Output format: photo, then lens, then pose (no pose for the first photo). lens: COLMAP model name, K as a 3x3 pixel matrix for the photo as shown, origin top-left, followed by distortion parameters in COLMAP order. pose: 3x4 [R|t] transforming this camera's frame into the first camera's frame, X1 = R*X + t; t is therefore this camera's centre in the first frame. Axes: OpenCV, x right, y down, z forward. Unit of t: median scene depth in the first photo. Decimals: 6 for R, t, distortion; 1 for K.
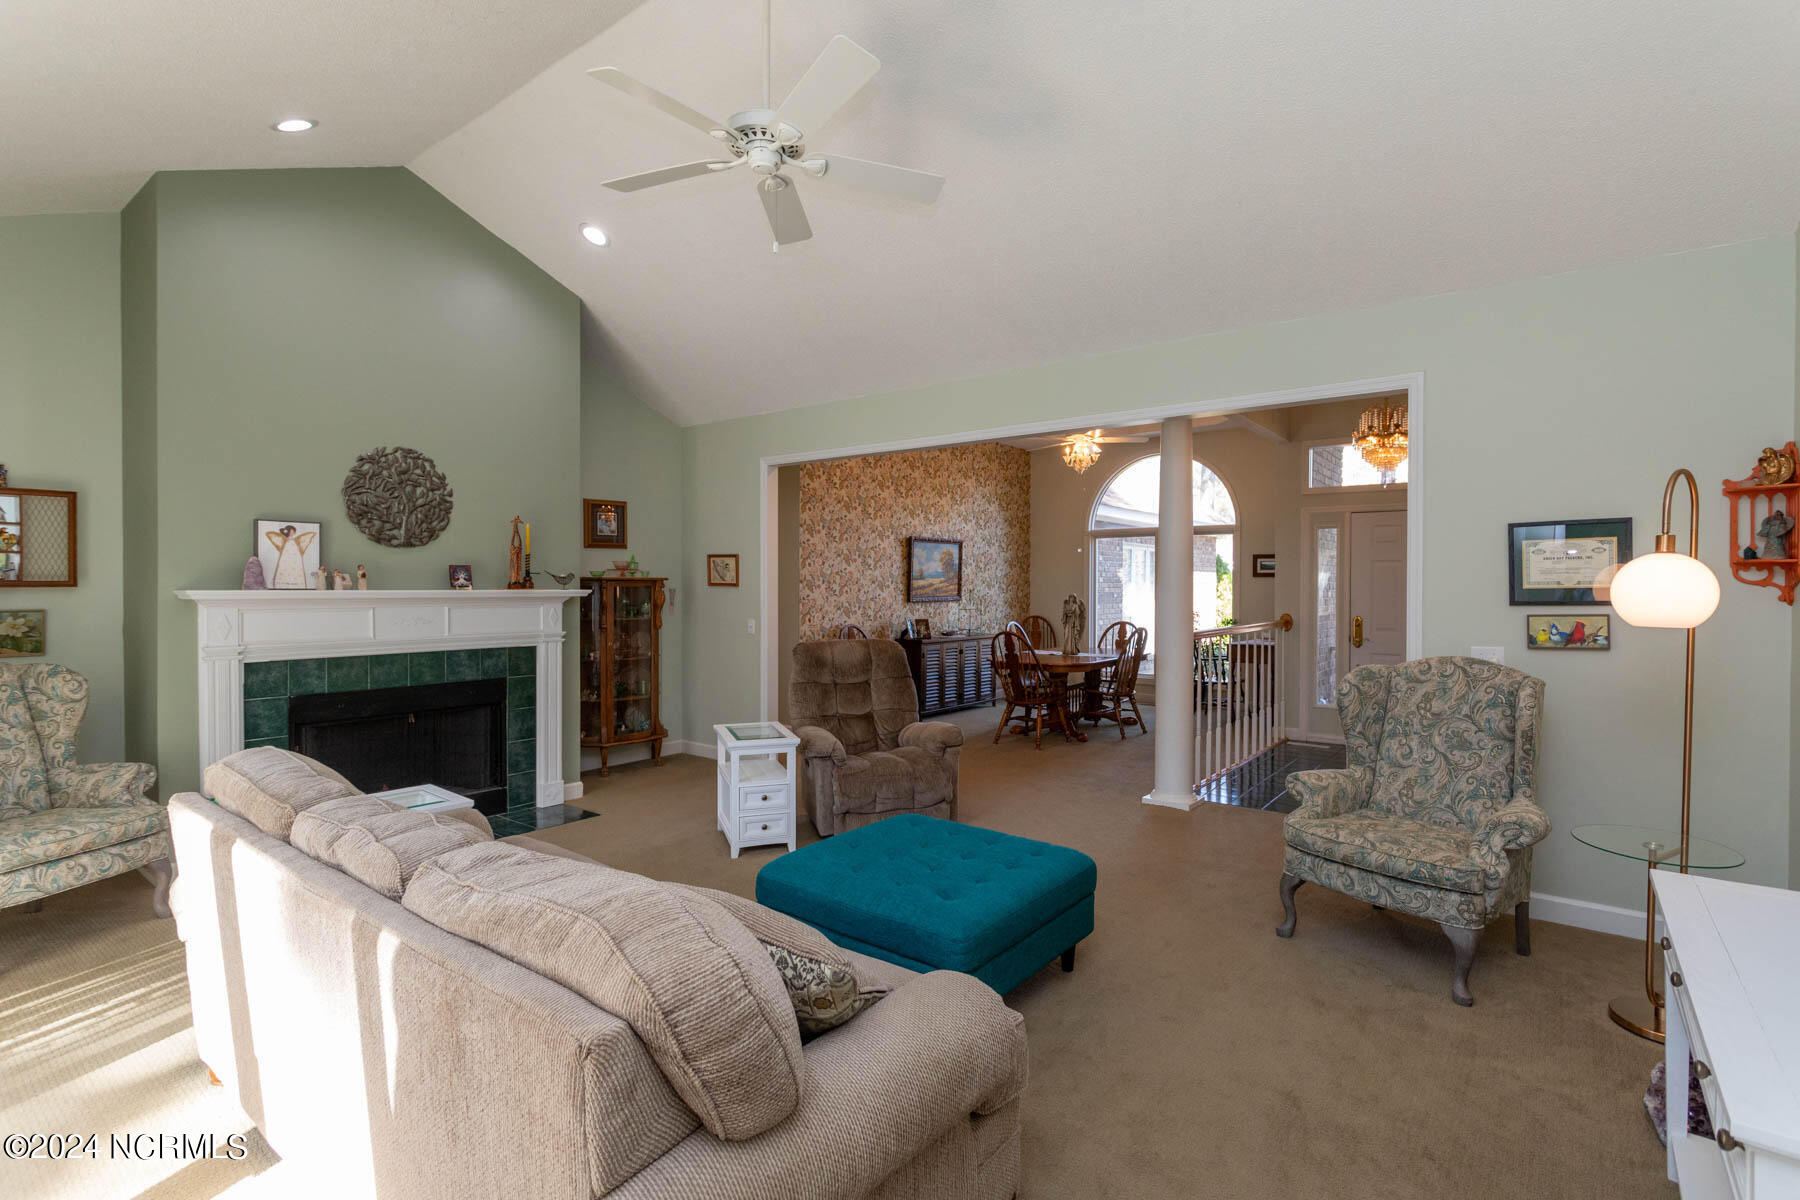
lens RADIAL K [[850.8, 0, 904.4], [0, 850.8, 598.2], [0, 0, 1]] dist [0.000673, 0.000500]
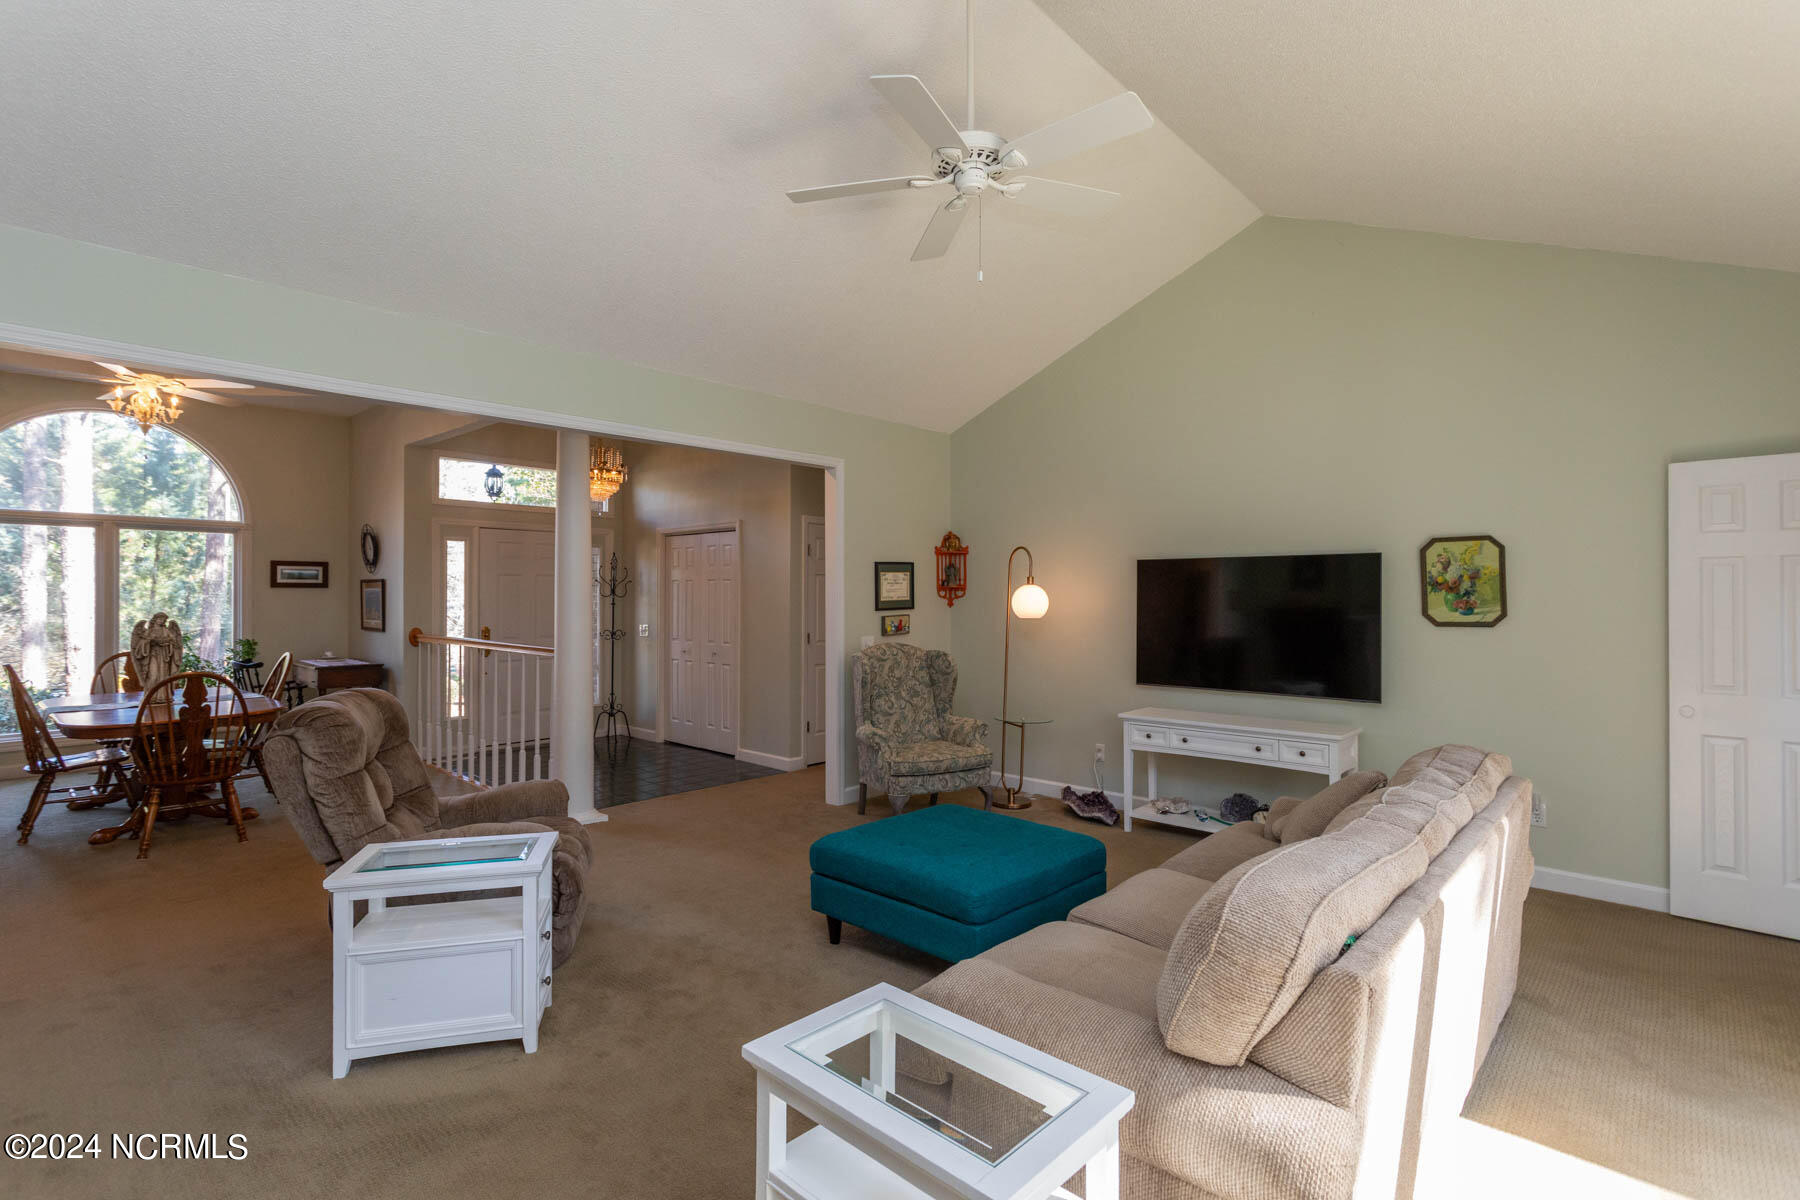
lens RADIAL K [[850.8, 0, 910.2], [0, 850.8, 590.7], [0, 0, 1]] dist [0.000673, 0.000500]
pose [[0.083650, -0.000467, 0.996495, -0.655252], [0.016033, 0.999871, -0.000877, -0.019835], [-0.996366, 0.016050, 0.083647, 0.549775]]
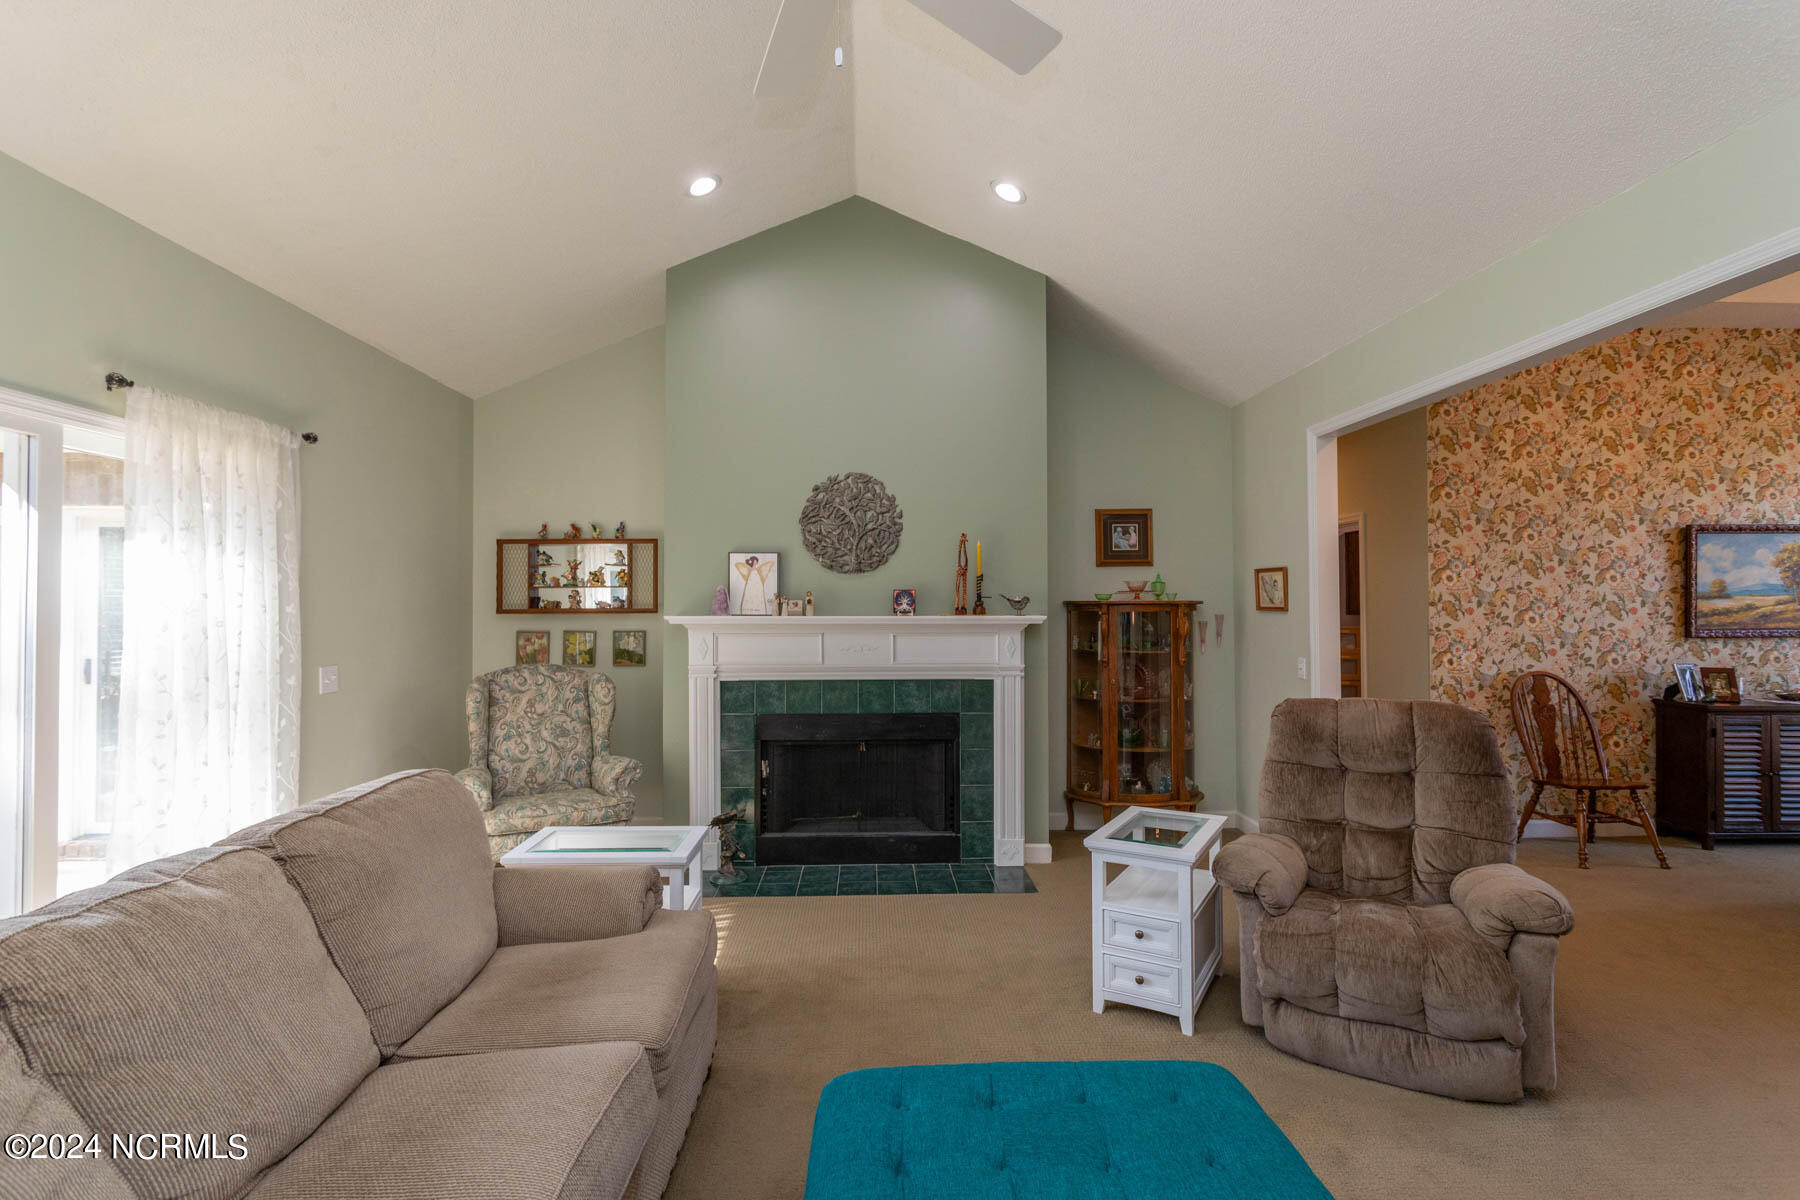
lens RADIAL K [[850.8, 0, 903.8], [0, 850.8, 594.0], [0, 0, 1]] dist [0.000673, 0.000500]
pose [[0.639695, -0.020189, -0.768364, 0.187785], [-0.008276, 0.999416, -0.033150, -0.002361], [0.768585, 0.027565, 0.639154, 0.364095]]
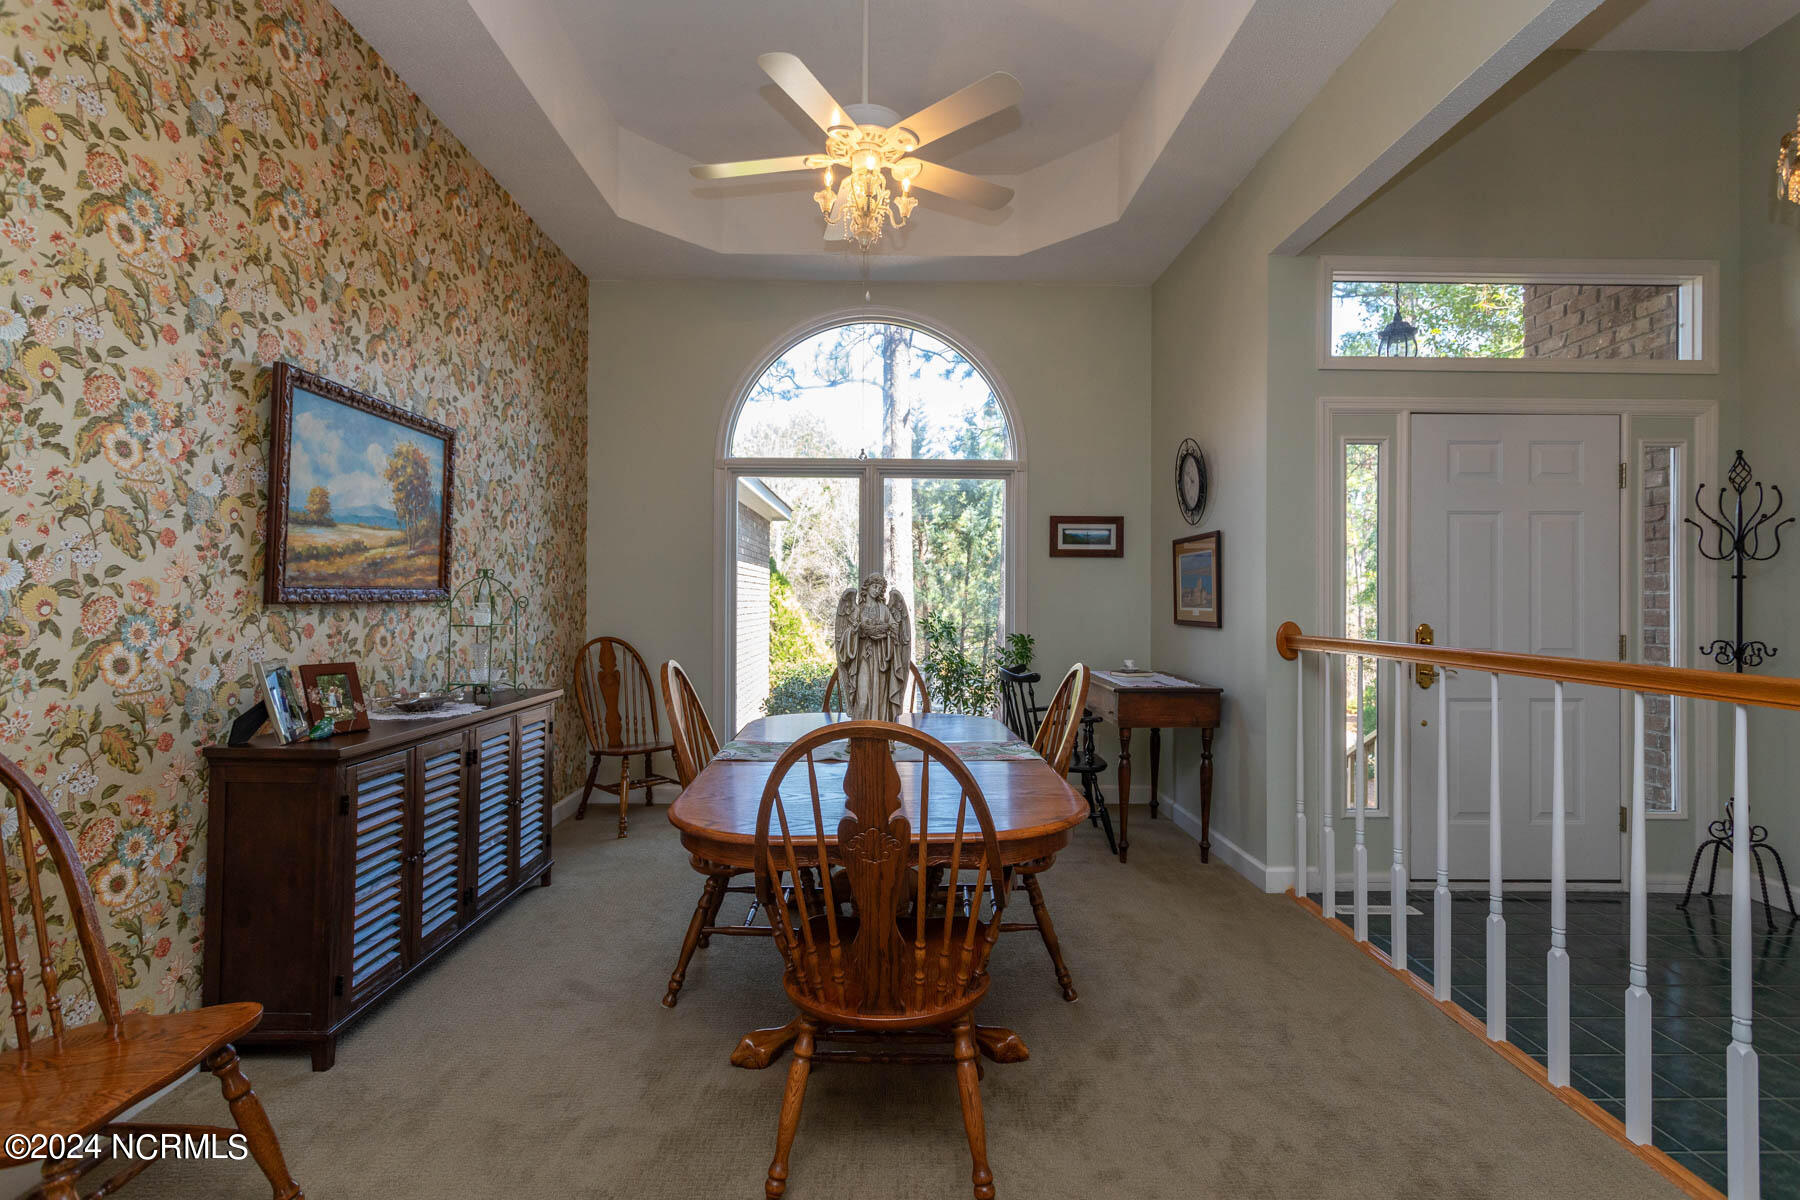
lens RADIAL K [[850.8, 0, 896.9], [0, 850.8, 592.5], [0, 0, 1]] dist [0.000673, 0.000500]
pose [[0.786458, 0.005682, 0.617618, -0.008981], [0.007647, 0.999791, -0.018935, 0.013406], [-0.617597, 0.019615, 0.786250, 1.127541]]
